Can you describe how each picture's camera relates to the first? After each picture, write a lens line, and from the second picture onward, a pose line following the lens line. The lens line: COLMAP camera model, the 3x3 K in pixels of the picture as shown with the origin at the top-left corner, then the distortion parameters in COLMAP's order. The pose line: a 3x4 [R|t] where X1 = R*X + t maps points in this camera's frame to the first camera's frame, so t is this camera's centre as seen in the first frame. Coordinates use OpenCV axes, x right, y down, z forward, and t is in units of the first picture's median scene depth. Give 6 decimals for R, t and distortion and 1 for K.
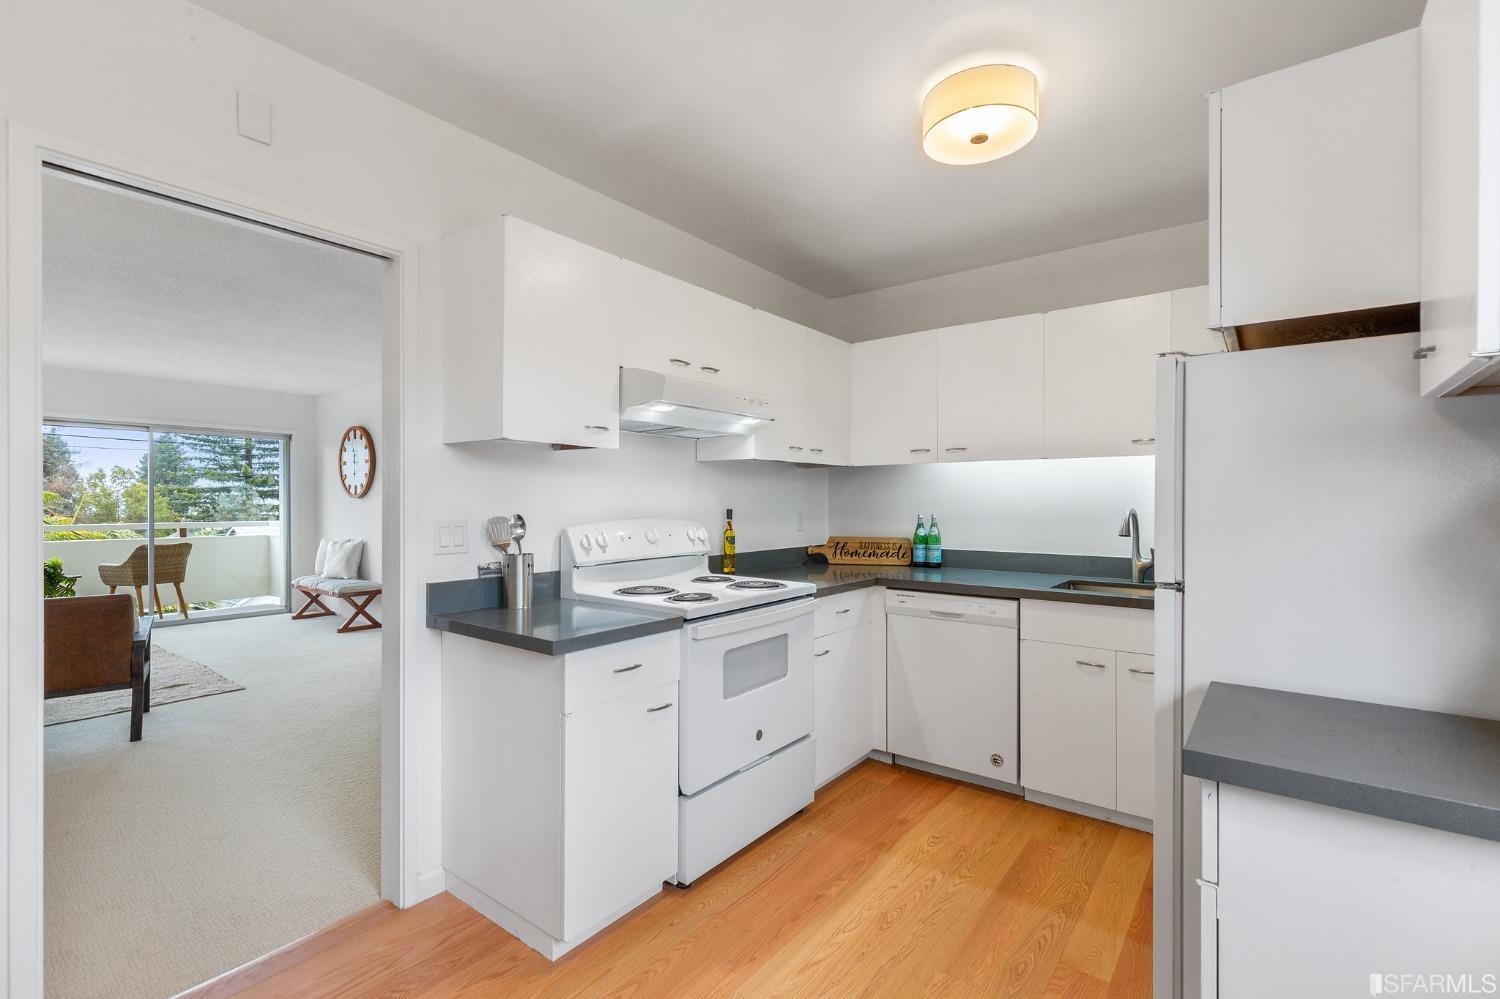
lens RADIAL K [[675.7, 0, 756.2], [0, 675.7, 499.7], [0, 0, 1]] dist [0.010533, -0.000429]
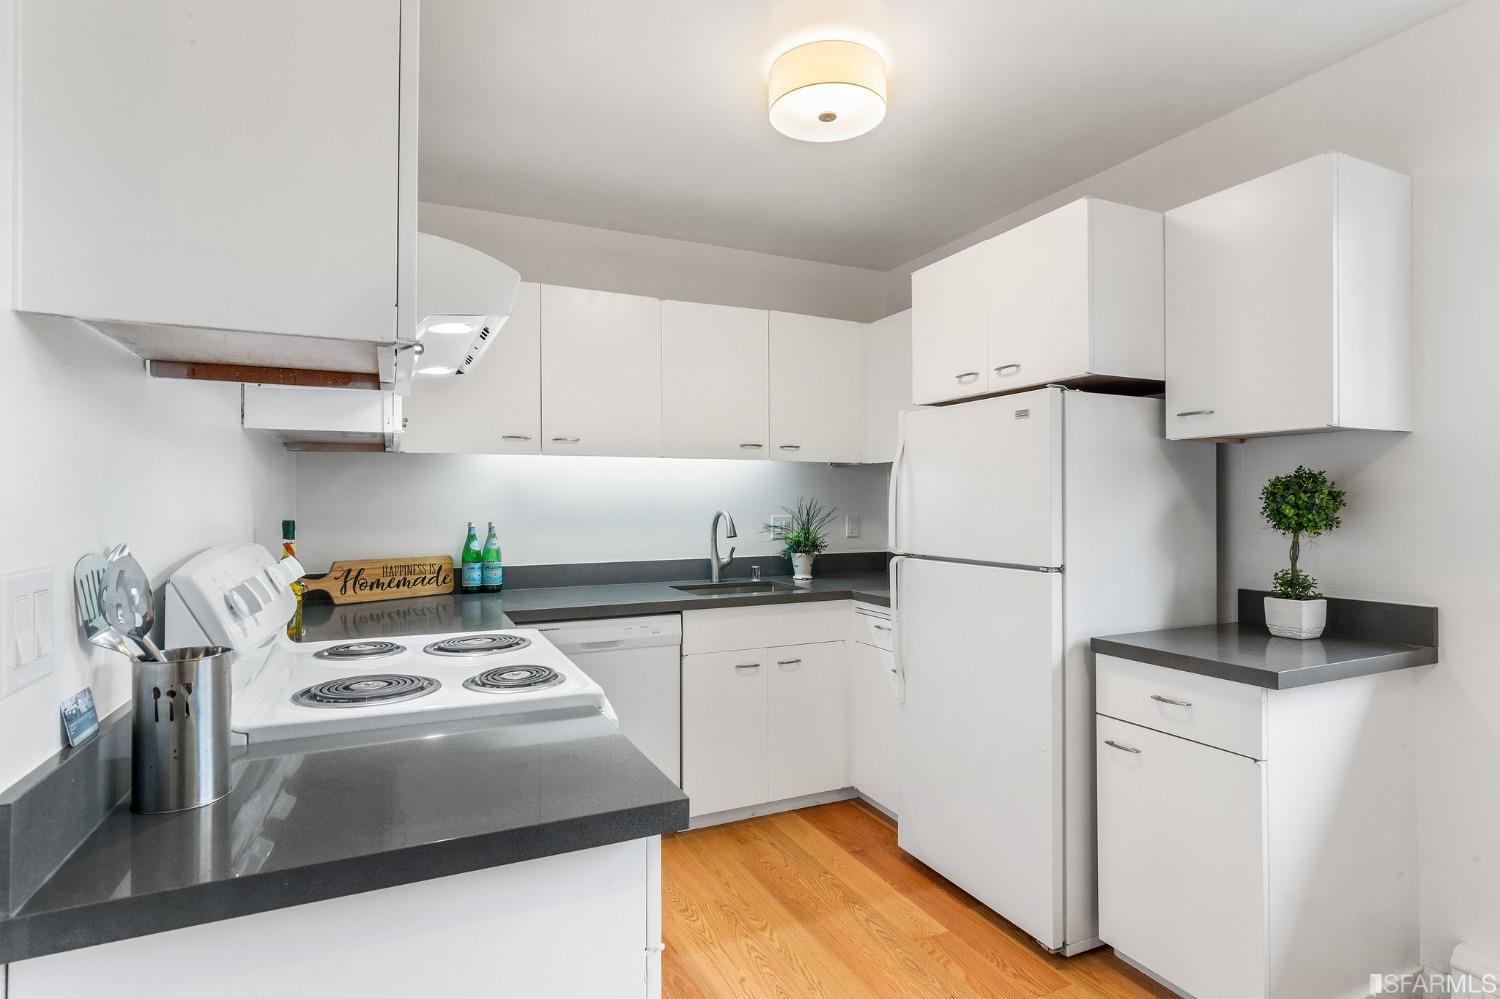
lens RADIAL K [[763.3, 0, 759.4], [0, 763.3, 497.9], [0, 0, 1]] dist [0.004118, 0.000120]
pose [[0.453646, 0.003737, 0.891174, -0.467317], [0.002244, 0.999983, -0.005336, -0.000087], [-0.891179, 0.004420, 0.453630, 0.436948]]
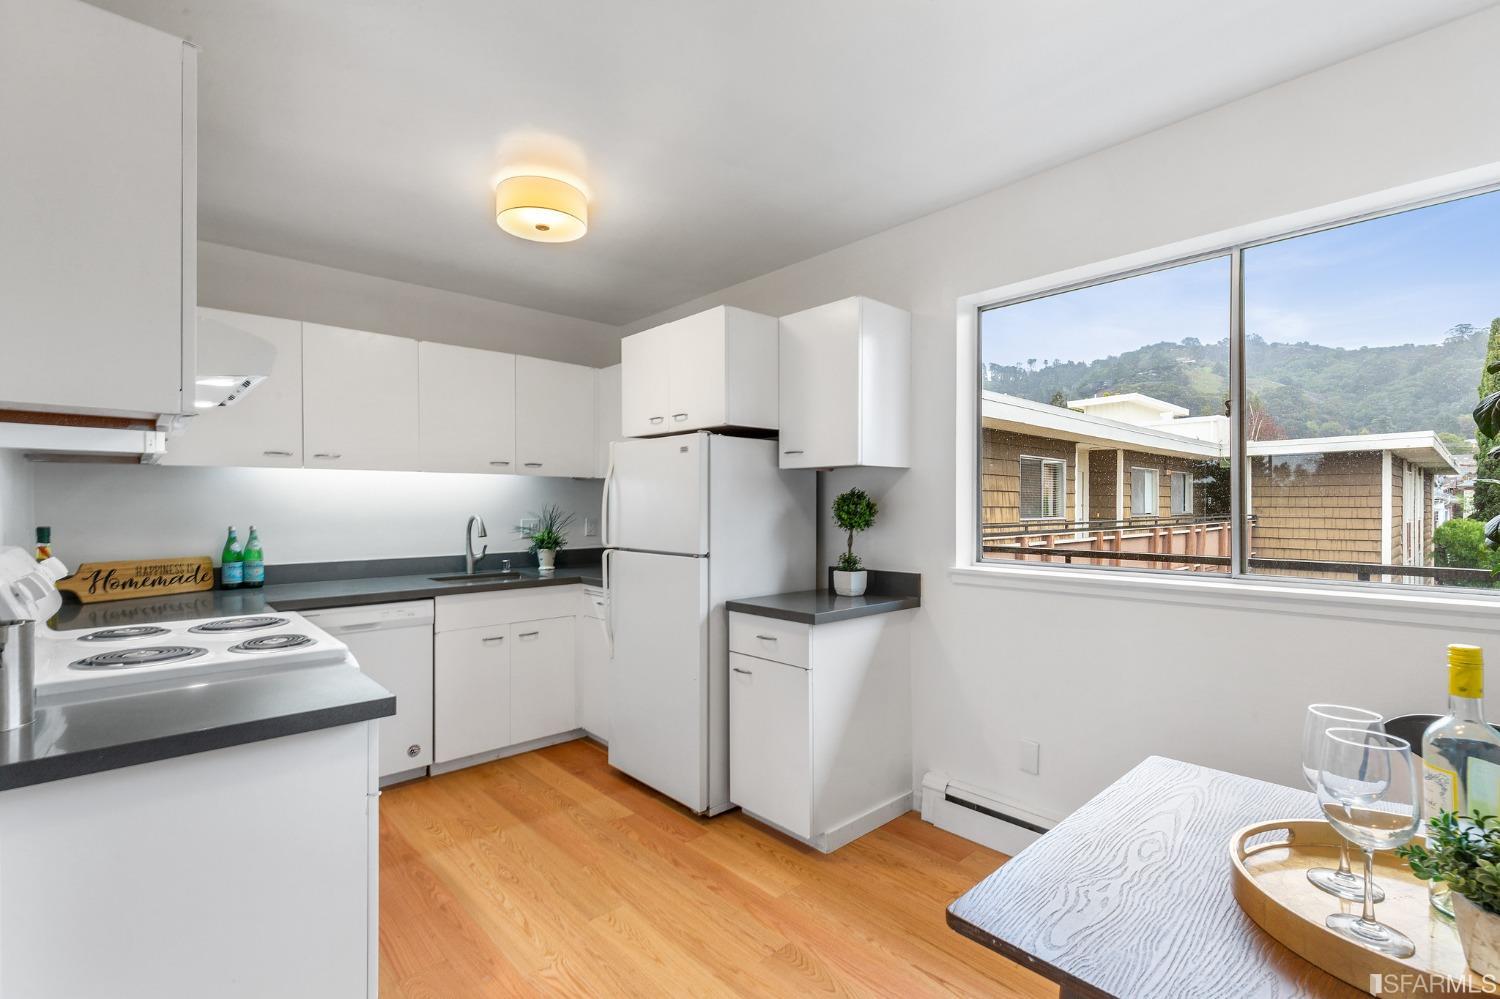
lens RADIAL K [[674.9, 0, 751.9], [0, 674.9, 506.1], [0, 0, 1]] dist [0.012048, -0.000405]
pose [[0.173481, -0.002546, 0.984834, -0.614469], [0.000250, 0.999997, 0.002541, -0.007520], [-0.984837, -0.000195, 0.173481, 0.283517]]
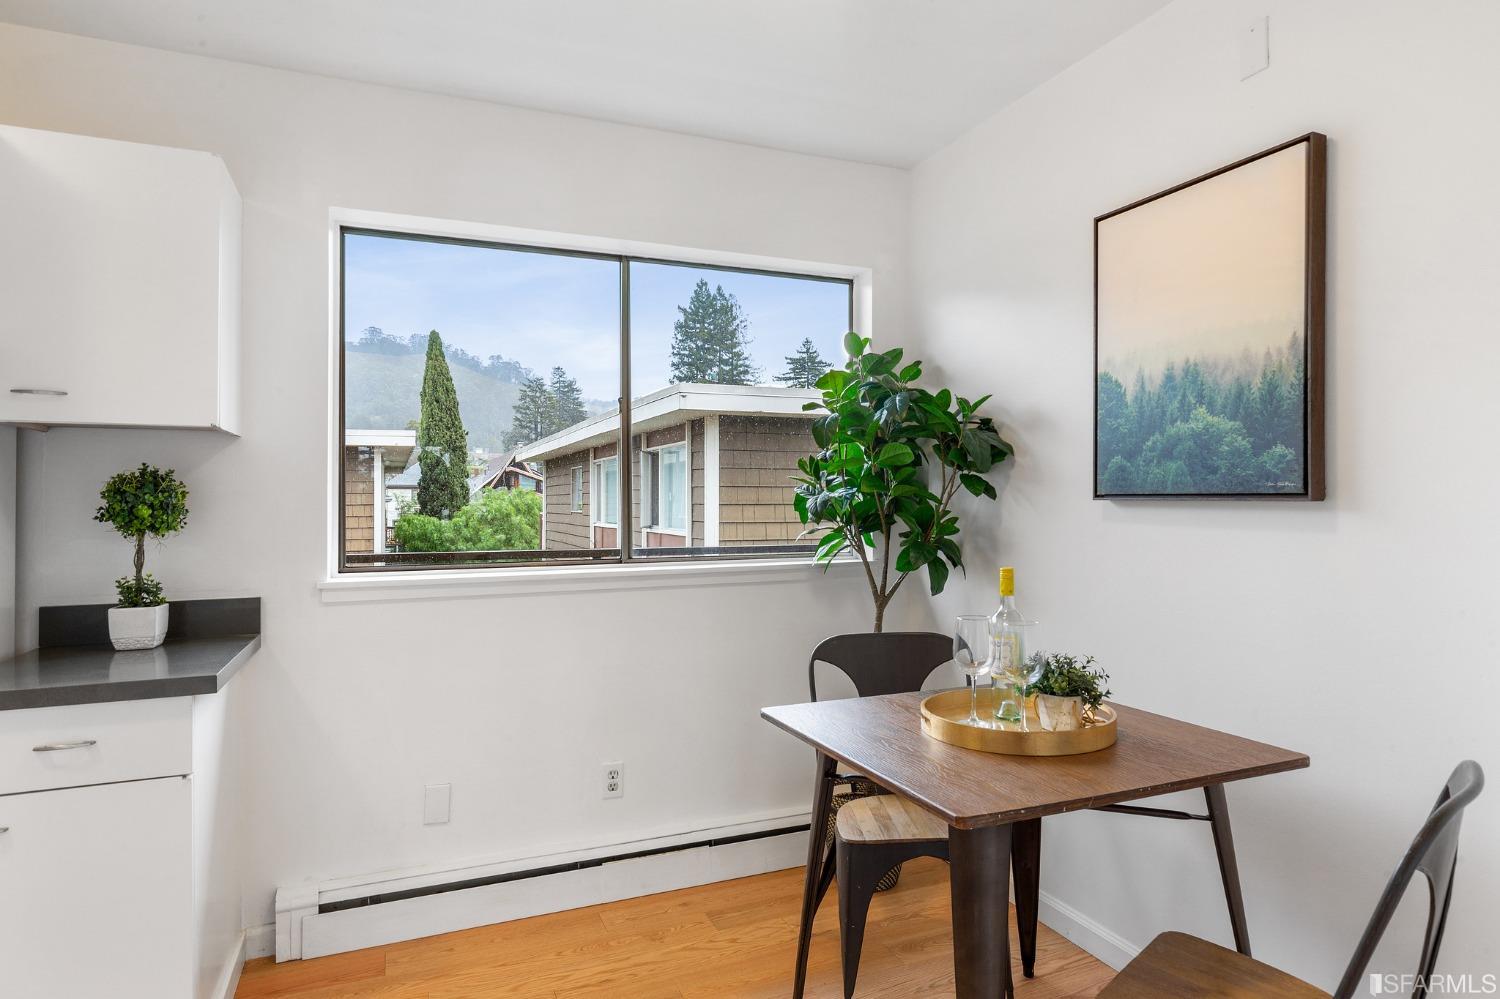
lens RADIAL K [[873.6, 0, 781.7], [0, 873.6, 489.7], [0, 0, 1]] dist [0.000182, 0.000116]
pose [[-0.876297, 0.010691, 0.481653, -0.452727], [0.005304, 0.999907, -0.012545, 0.002773], [-0.481742, -0.008438, -0.876272, 0.713897]]
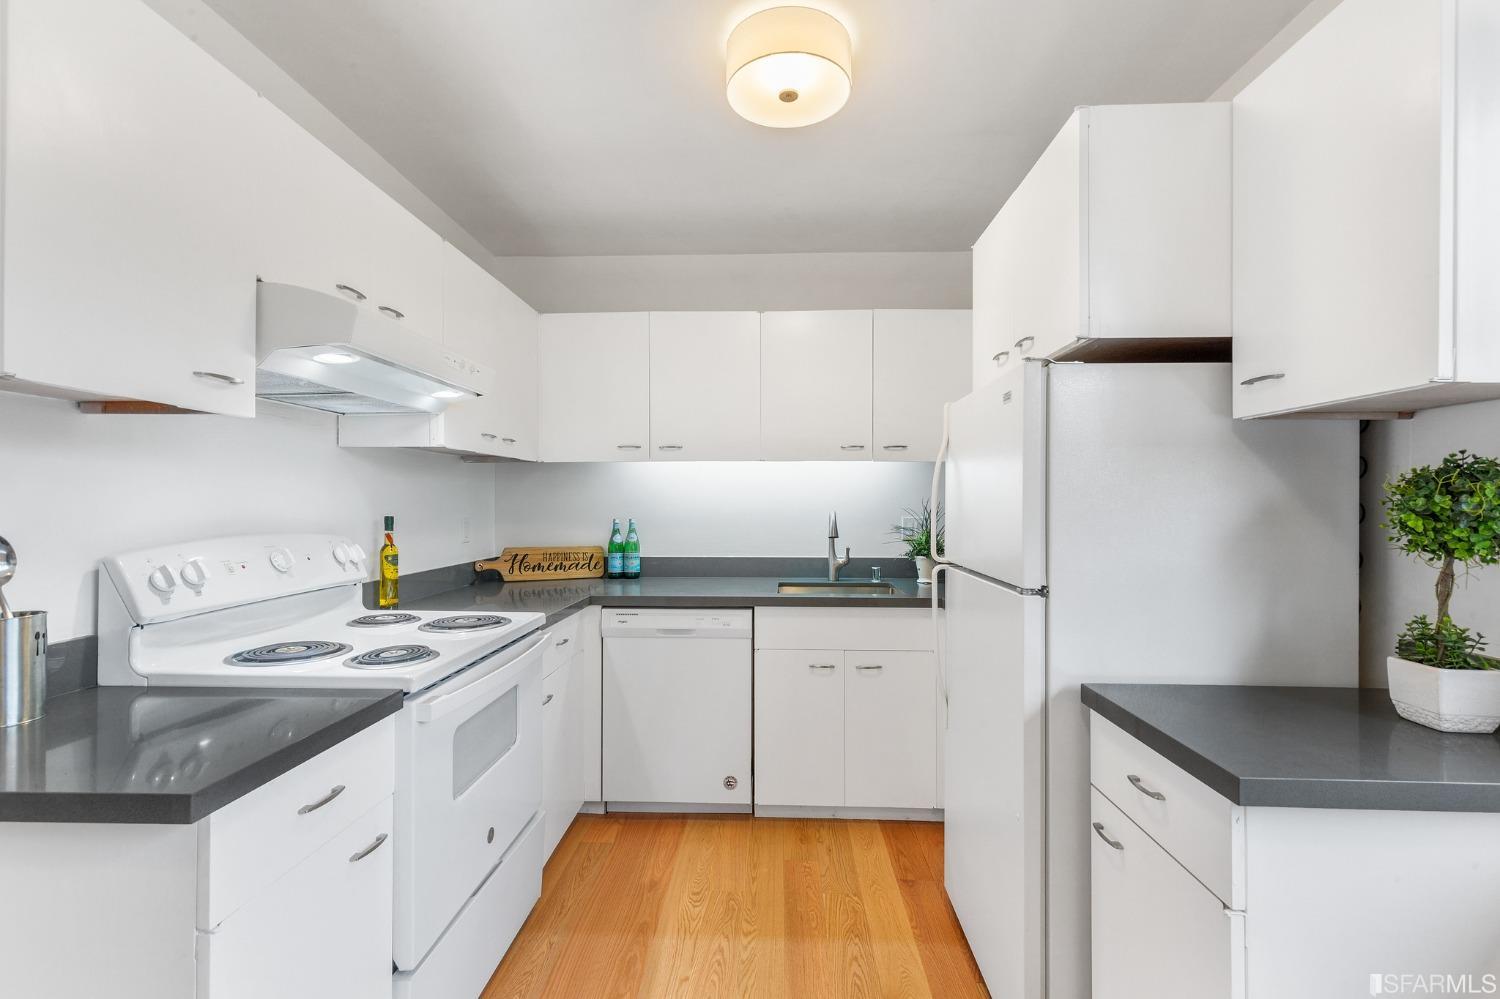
lens RADIAL K [[675.7, 0, 756.2], [0, 675.7, 499.7], [0, 0, 1]] dist [0.010533, -0.000429]
pose [[0.815971, 0.002037, 0.578089, -0.154918], [-0.001224, 0.999998, -0.001796, -0.002996], [-0.578092, 0.000757, 0.815972, 0.220089]]
